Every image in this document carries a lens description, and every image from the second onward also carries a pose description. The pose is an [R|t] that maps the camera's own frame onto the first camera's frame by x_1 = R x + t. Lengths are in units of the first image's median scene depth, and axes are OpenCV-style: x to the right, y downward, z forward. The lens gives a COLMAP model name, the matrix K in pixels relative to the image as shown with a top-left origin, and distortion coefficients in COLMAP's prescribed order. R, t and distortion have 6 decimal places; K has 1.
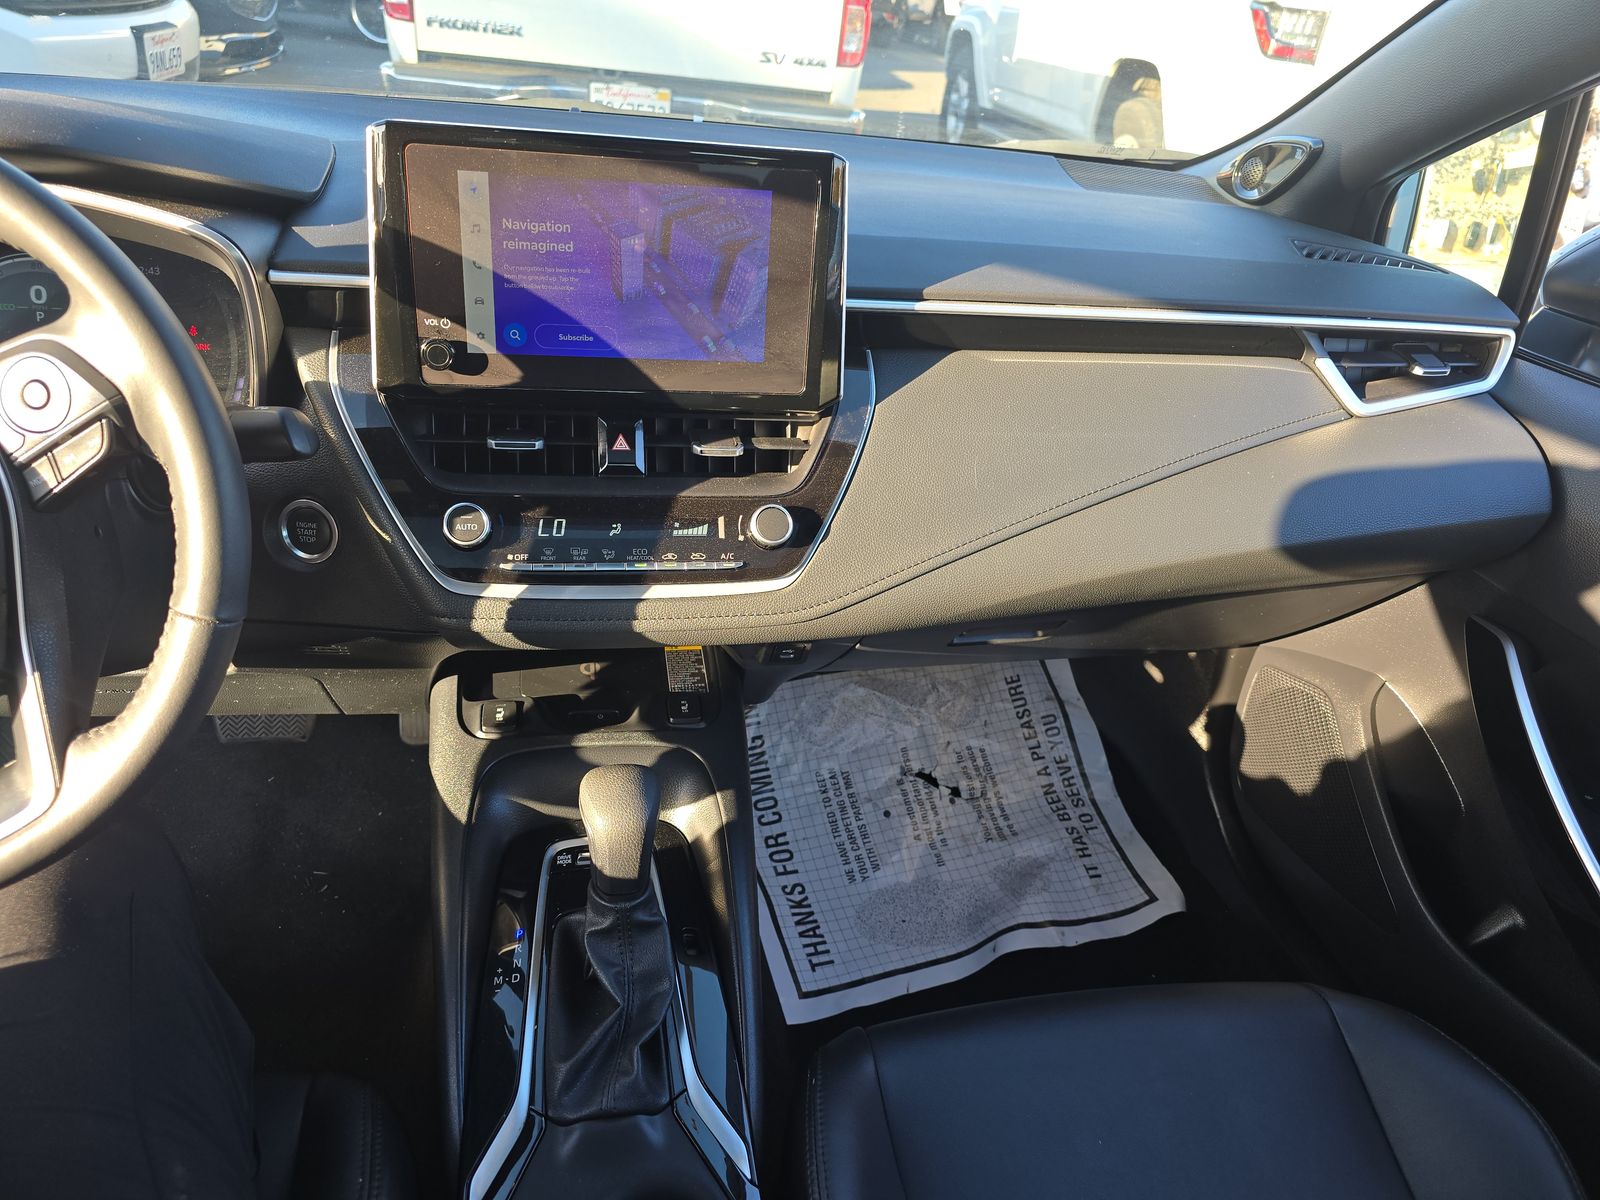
lens RADIAL K [[1077.0, 0, 798.0], [0, 1077.0, 609.0], [0, 0, 1]] dist [0.028404, -0.027090]
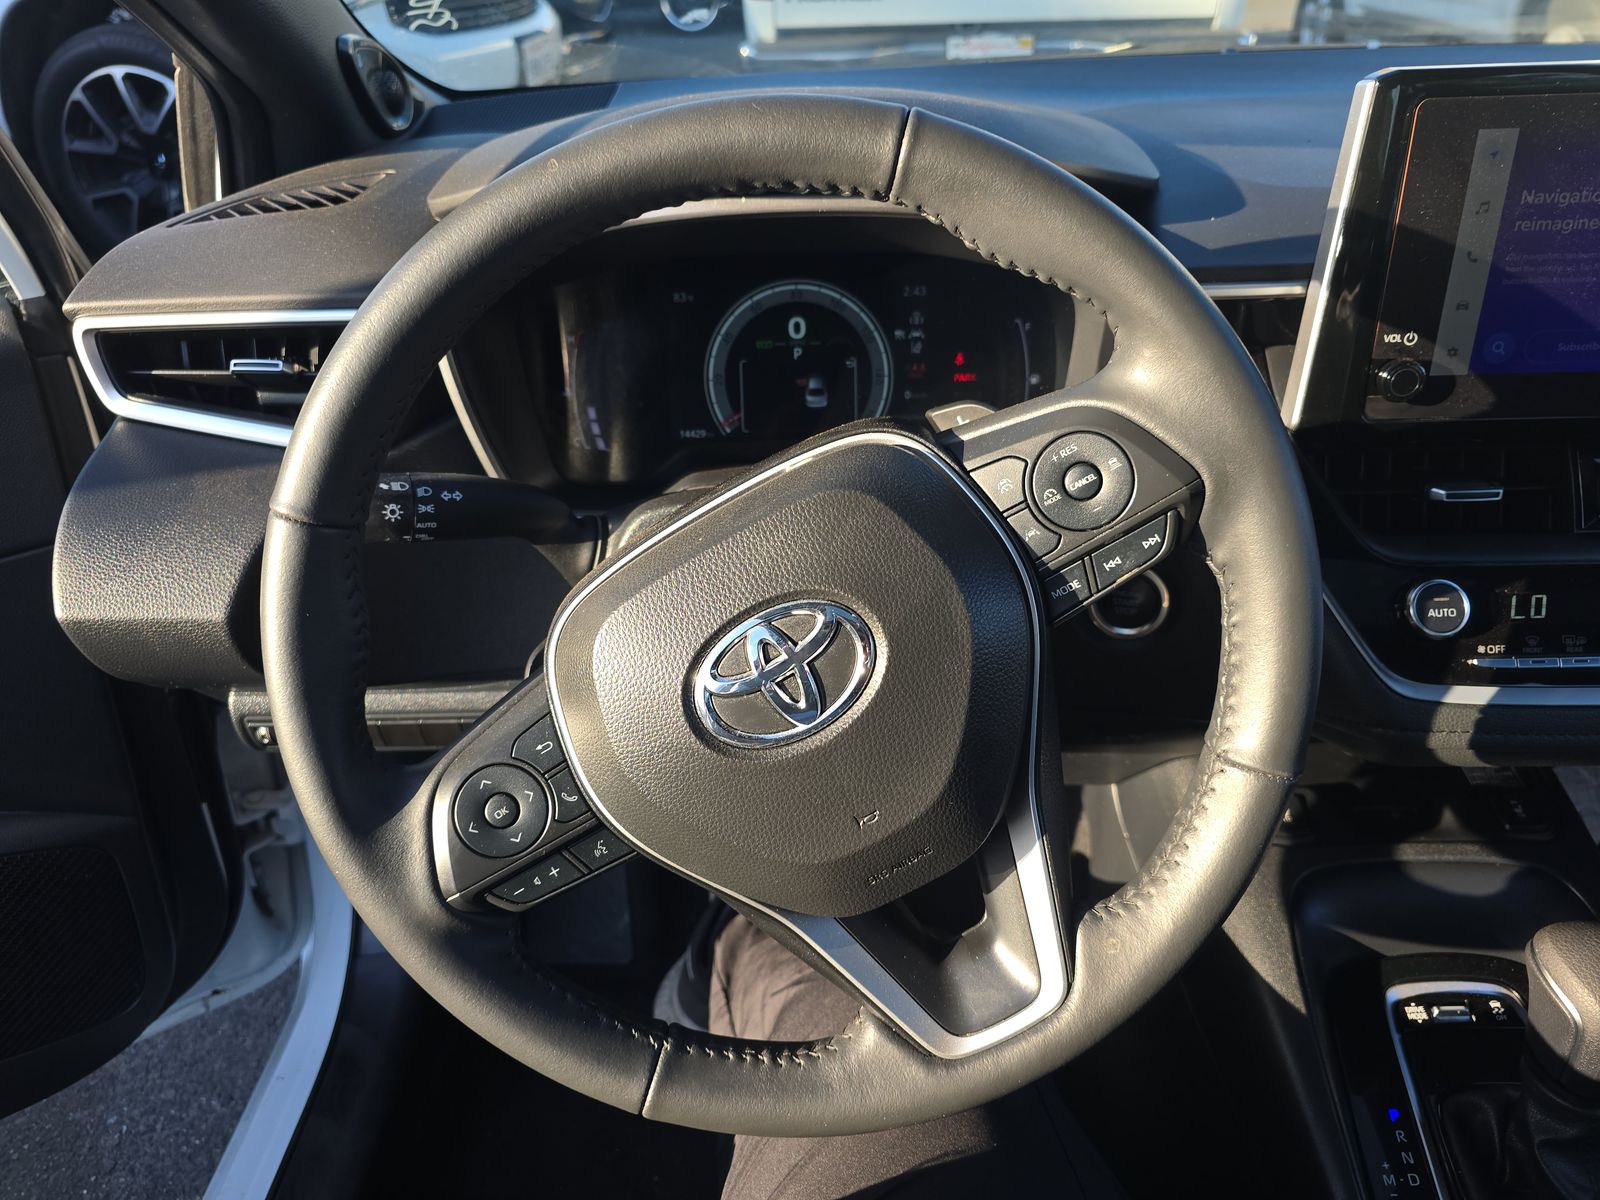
lens RADIAL K [[1077.0, 0, 790.0], [0, 1077.0, 603.3], [0, 0, 1]] dist [0.028404, -0.027090]
pose [[0.971707, 0.002407, -0.236177, -0.483196], [0.004459, 0.999583, 0.028532, -0.090201], [0.236147, -0.028778, 0.971291, 0.144152]]
